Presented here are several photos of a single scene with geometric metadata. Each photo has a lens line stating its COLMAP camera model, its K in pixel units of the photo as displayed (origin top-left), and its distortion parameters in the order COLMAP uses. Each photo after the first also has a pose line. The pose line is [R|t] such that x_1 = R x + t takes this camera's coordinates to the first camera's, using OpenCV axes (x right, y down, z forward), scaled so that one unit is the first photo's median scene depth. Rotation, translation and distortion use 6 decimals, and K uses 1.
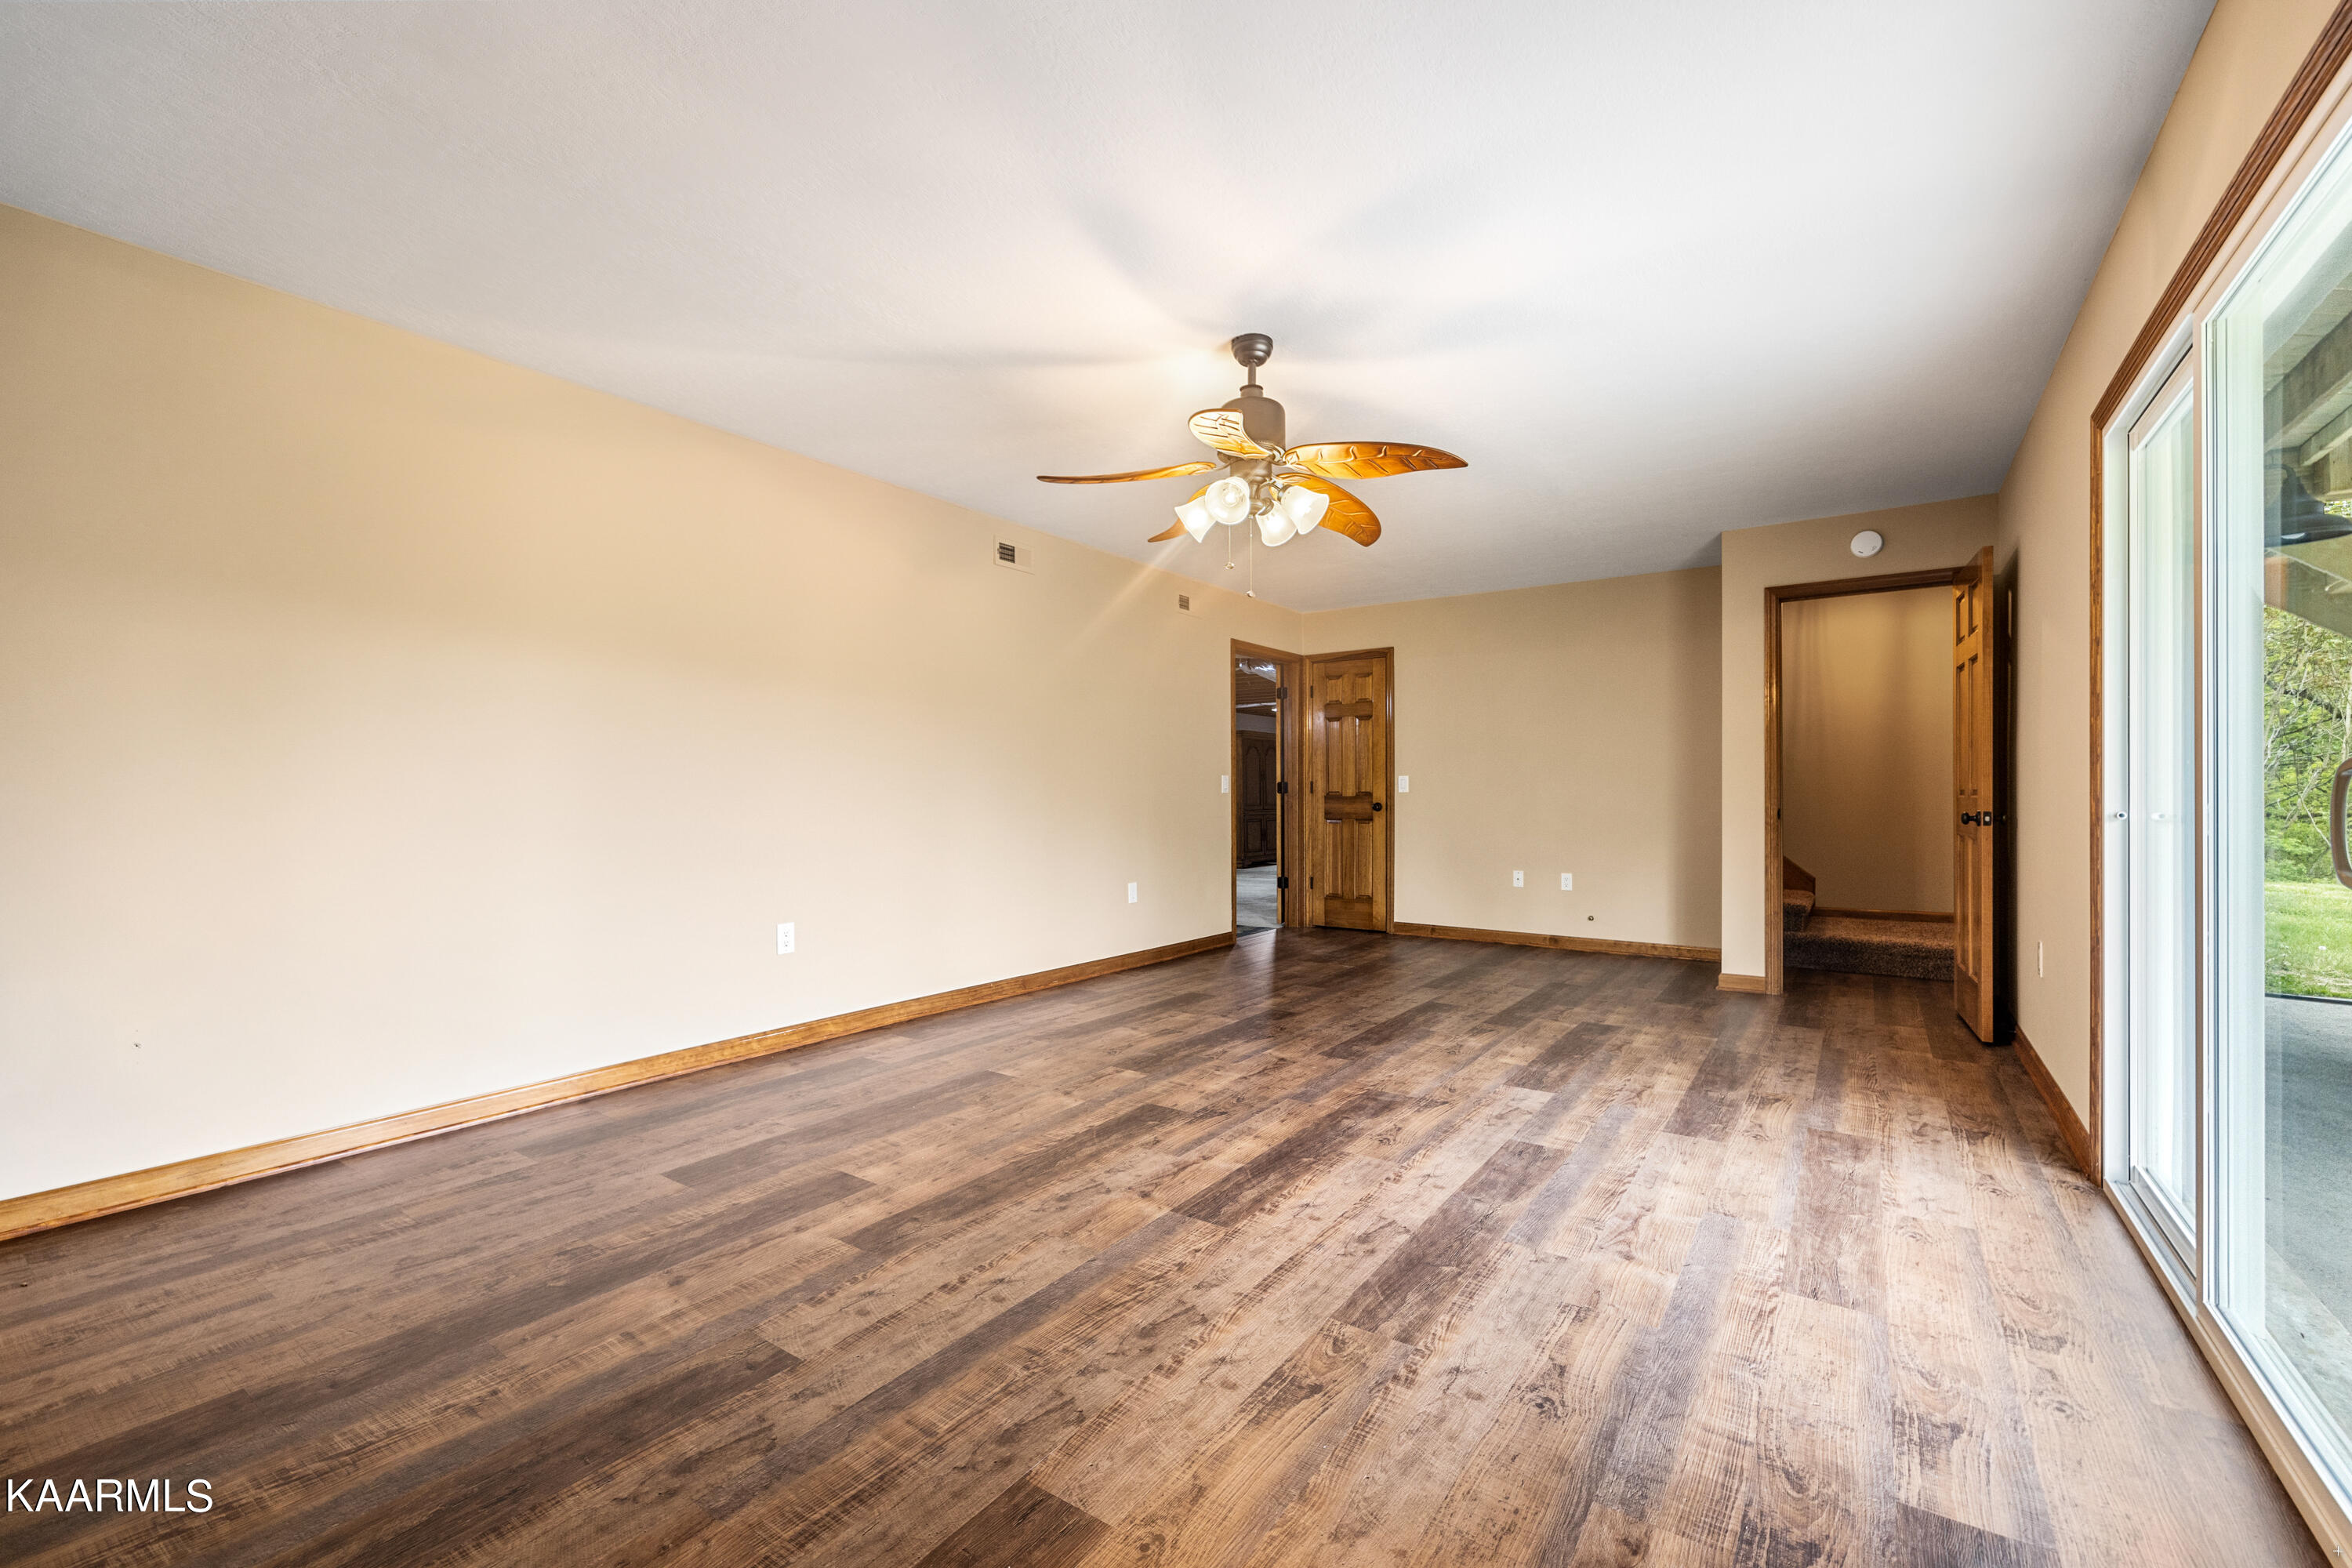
lens RADIAL K [[997.3, 0, 1179.3], [0, 997.3, 785.6], [0, 0, 1]] dist [0.000358, -0.000693]
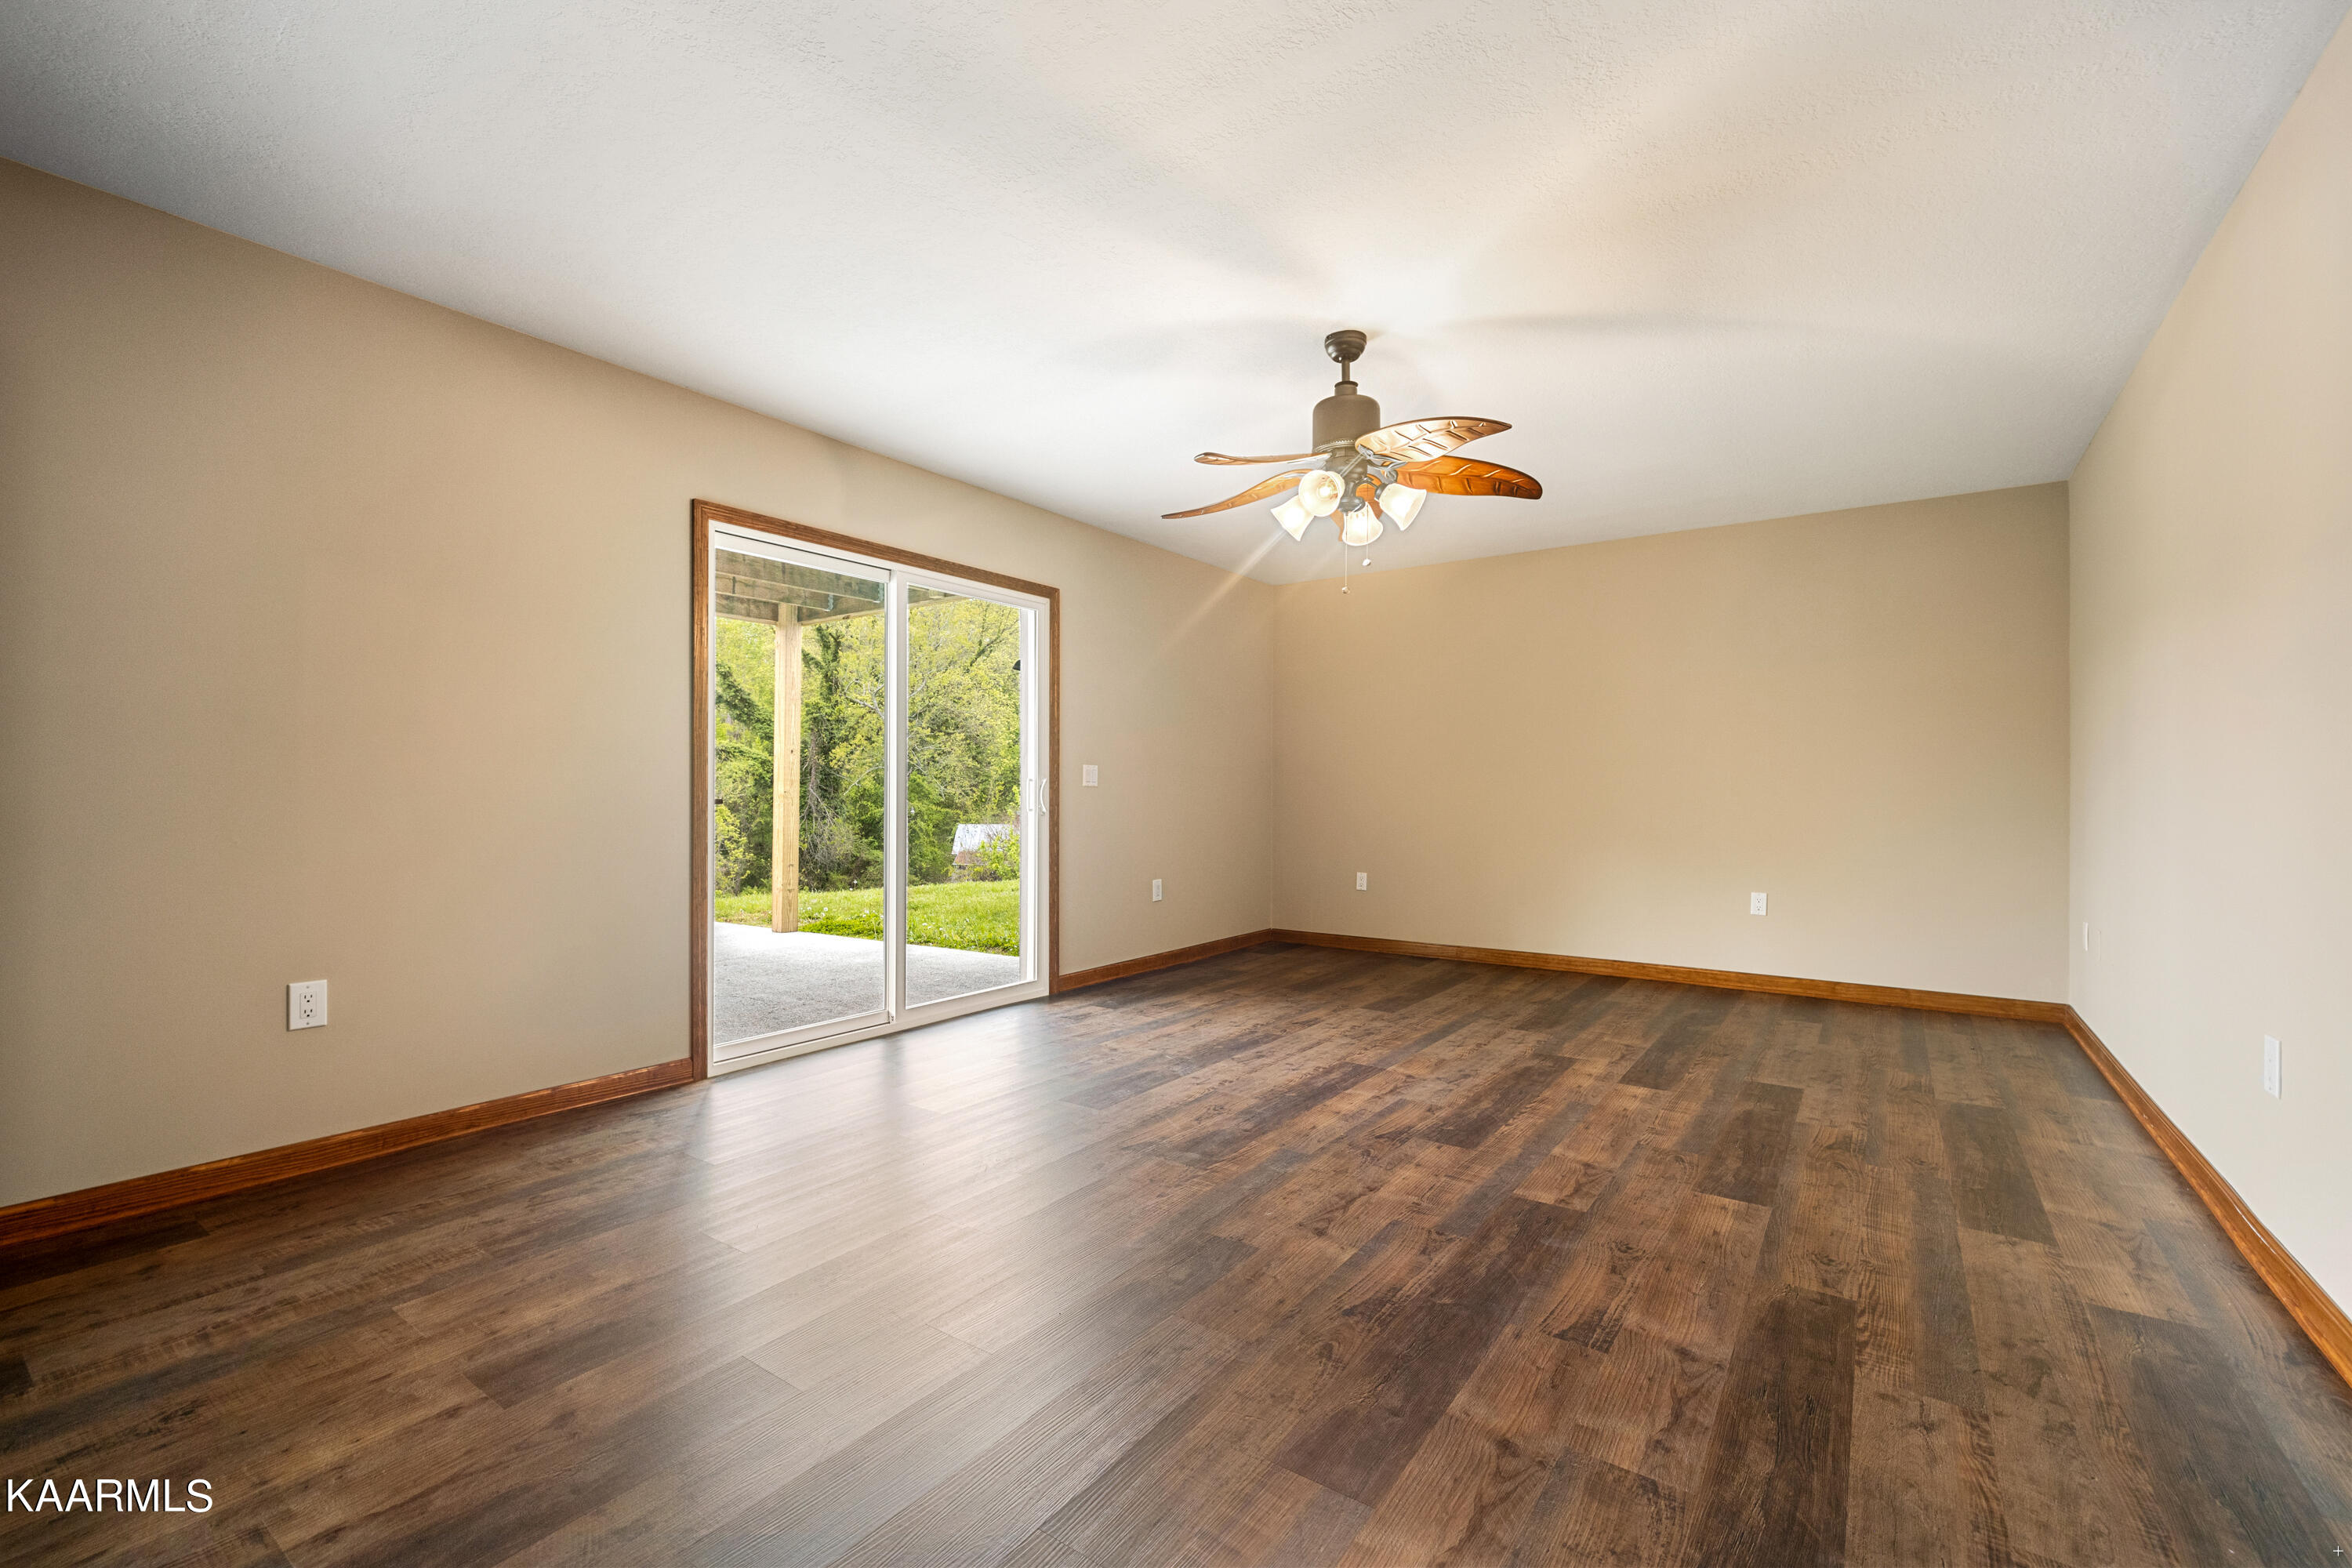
lens RADIAL K [[997.3, 0, 1175.4], [0, 997.3, 792.1], [0, 0, 1]] dist [0.000358, -0.000693]
pose [[-0.999867, -0.002753, 0.016074, 0.230281], [-0.002832, 0.999984, -0.004875, 0.017895], [-0.016060, -0.004920, -0.999859, 2.032921]]
